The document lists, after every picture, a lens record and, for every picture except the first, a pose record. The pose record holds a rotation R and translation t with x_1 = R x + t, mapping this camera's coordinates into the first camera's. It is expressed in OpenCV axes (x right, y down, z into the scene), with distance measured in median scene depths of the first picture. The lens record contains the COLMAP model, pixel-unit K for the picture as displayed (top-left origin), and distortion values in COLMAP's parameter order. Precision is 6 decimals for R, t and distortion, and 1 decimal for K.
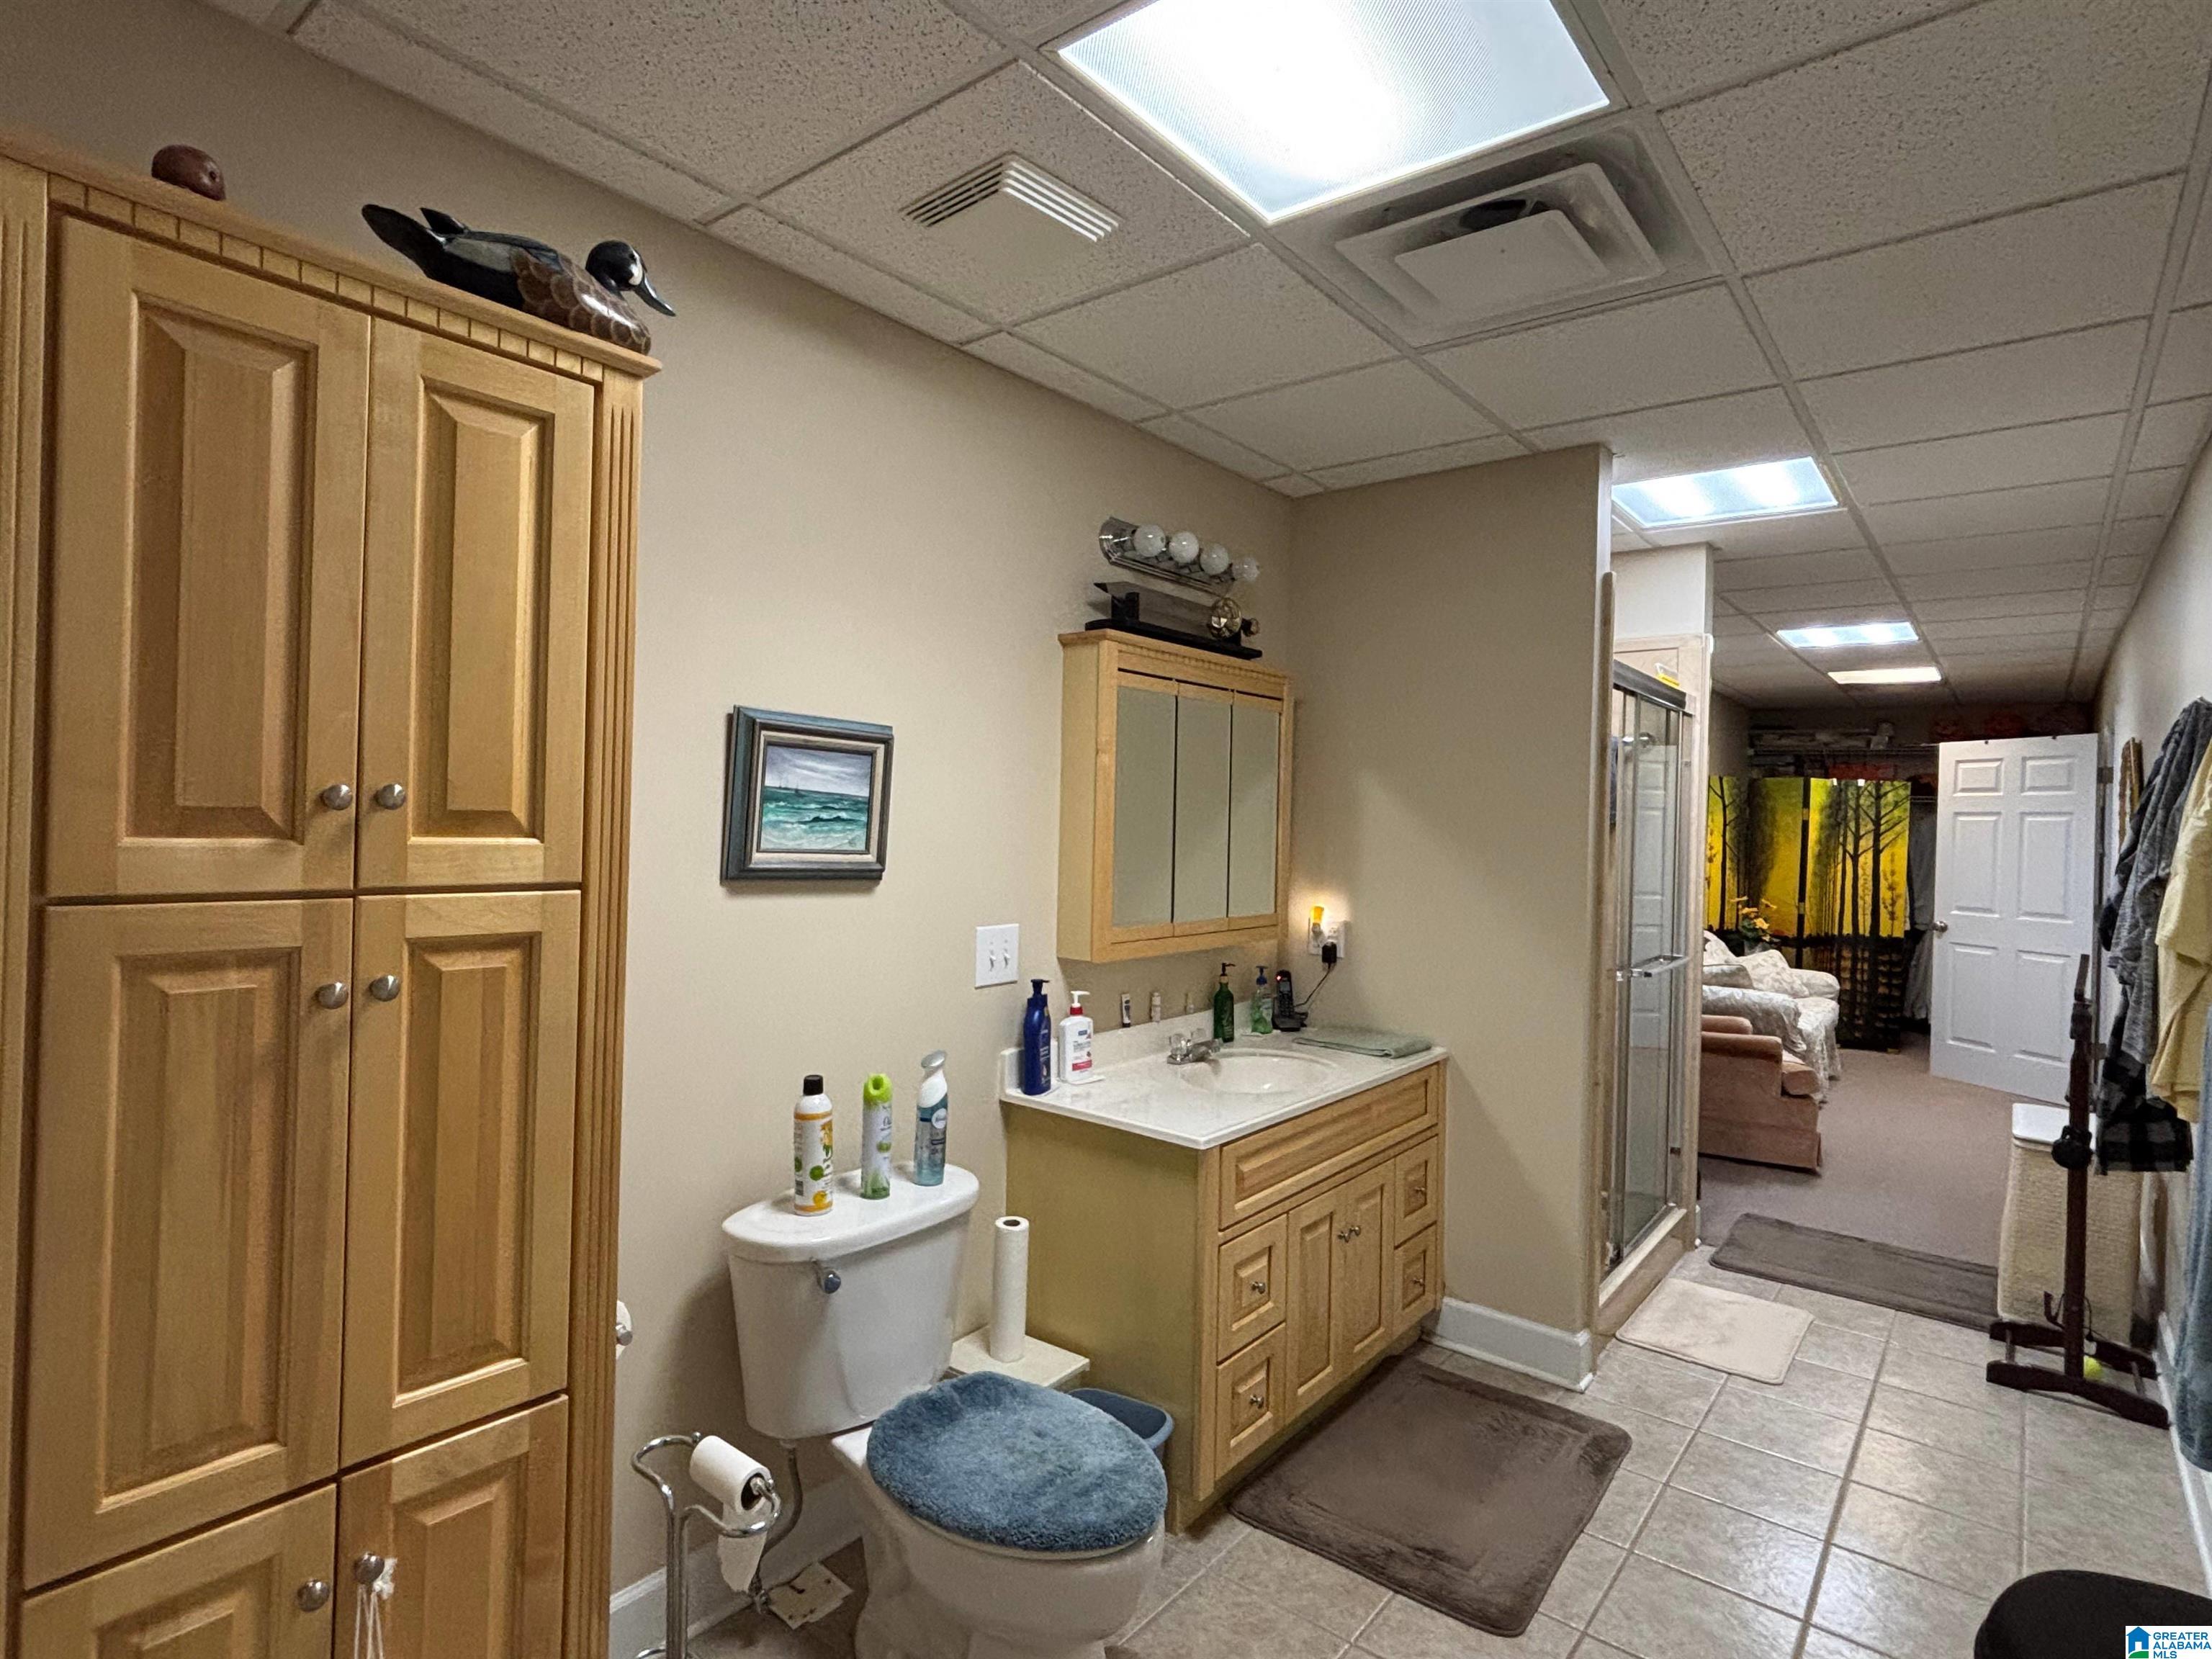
lens RADIAL K [[1162.9, 0, 1112.4], [0, 1162.9, 822.8], [0, 0, 1]] dist [-0.005259, -0.001177]
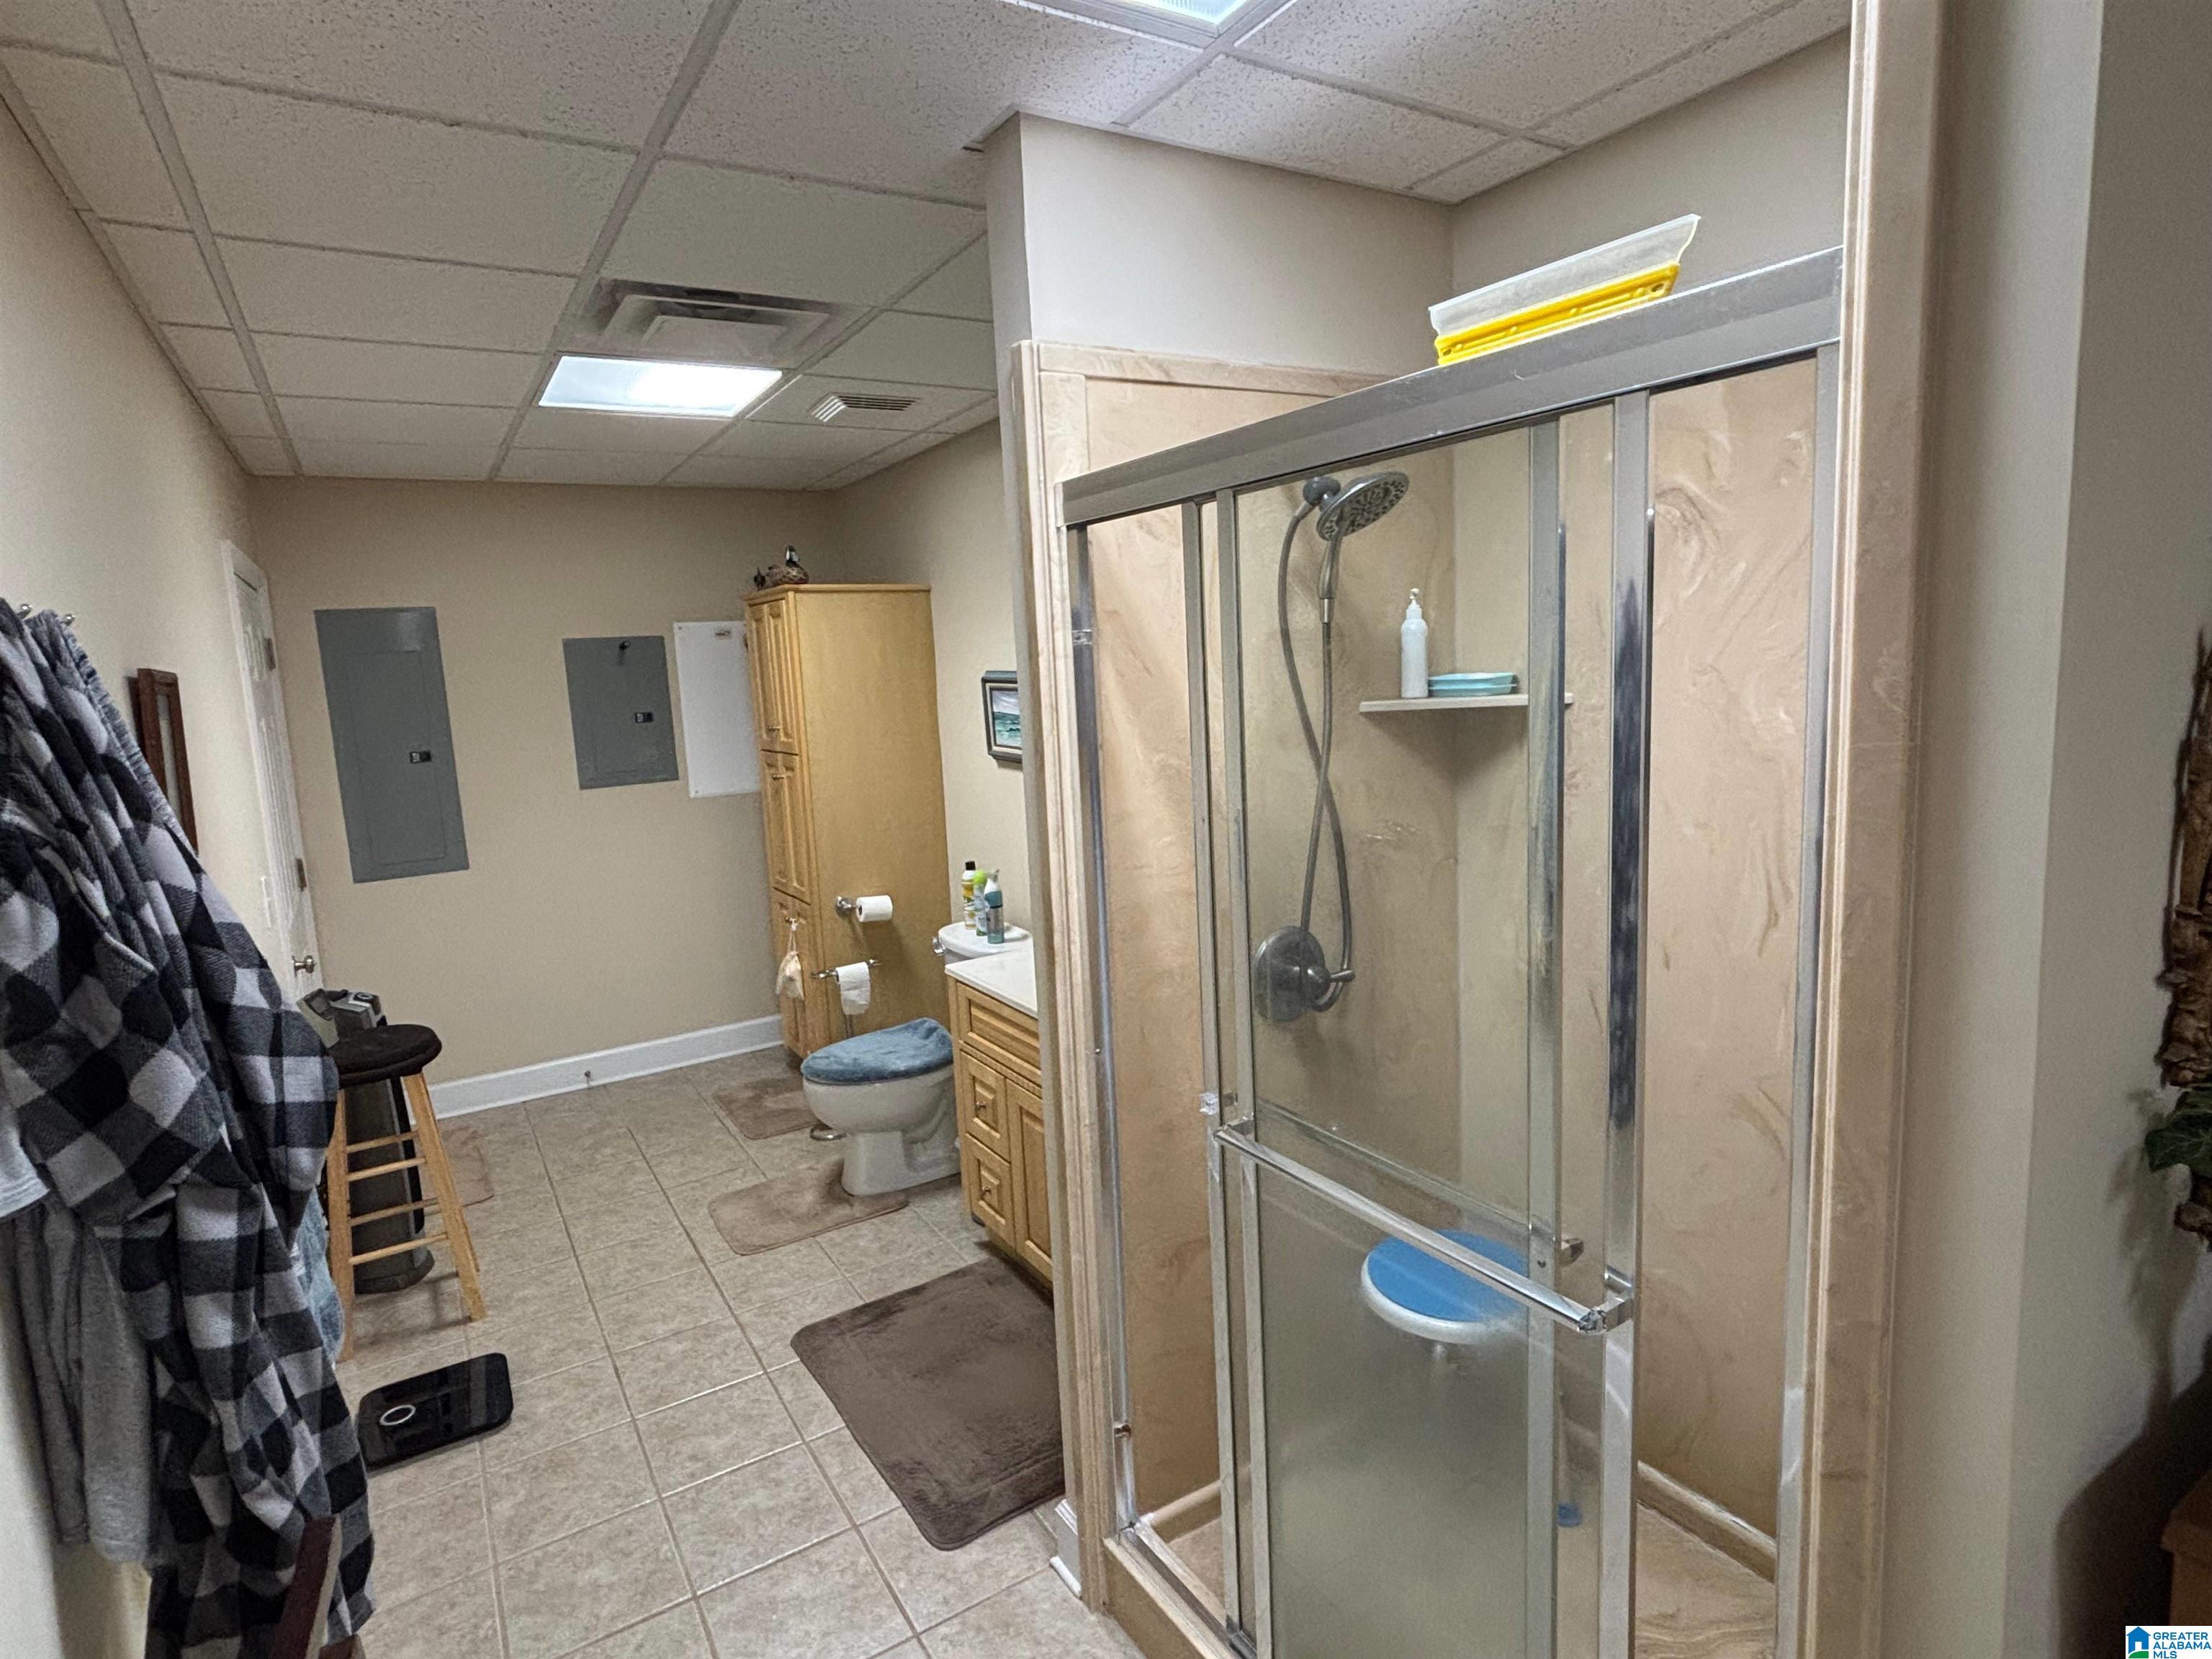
lens RADIAL K [[1162.9, 0, 1111.6], [0, 1162.9, 820.7], [0, 0, 1]] dist [-0.005259, -0.001177]
pose [[-0.336663, 0.125746, -0.933191, 1.294793], [0.037836, 0.992049, 0.120027, -0.067664], [0.940865, 0.005100, -0.338744, 1.640778]]
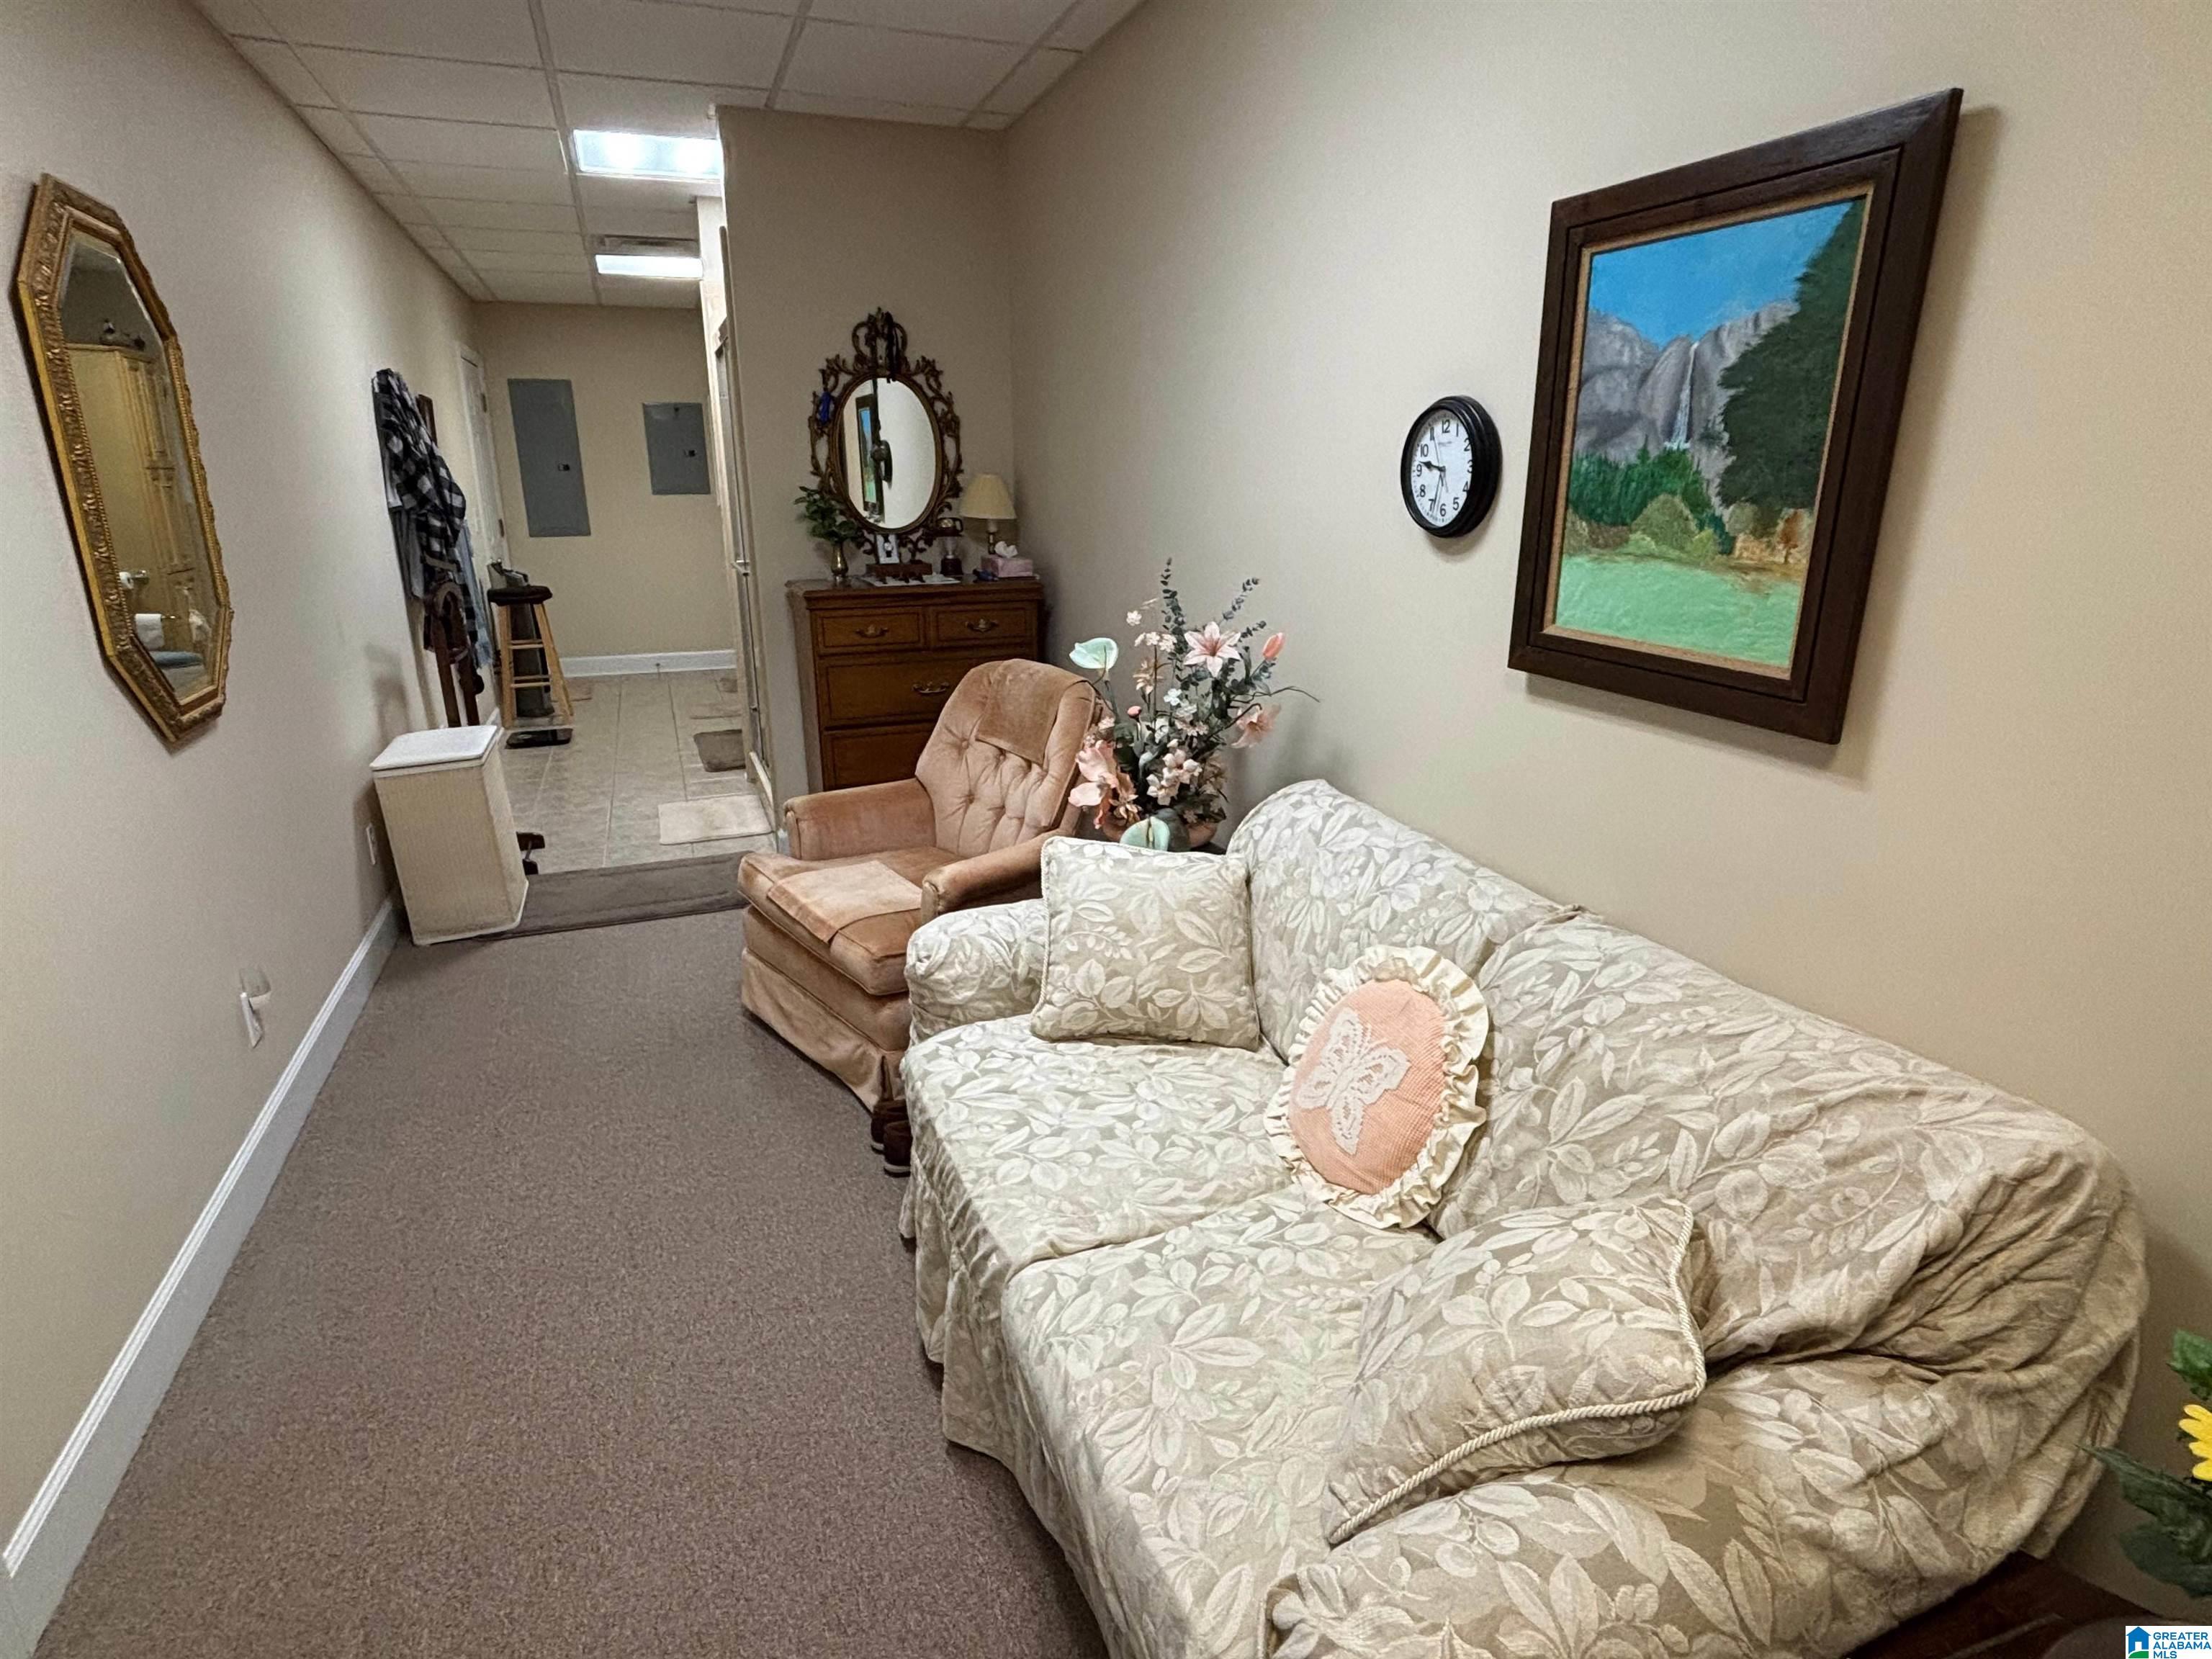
lens RADIAL K [[1162.9, 0, 1107.3], [0, 1162.9, 823.0], [0, 0, 1]] dist [-0.005259, -0.001177]
pose [[-0.505235, 0.229013, -0.832040, 1.747069], [-0.015920, 0.961508, 0.274315, -0.001119], [0.862835, 0.151839, -0.482141, 2.413097]]
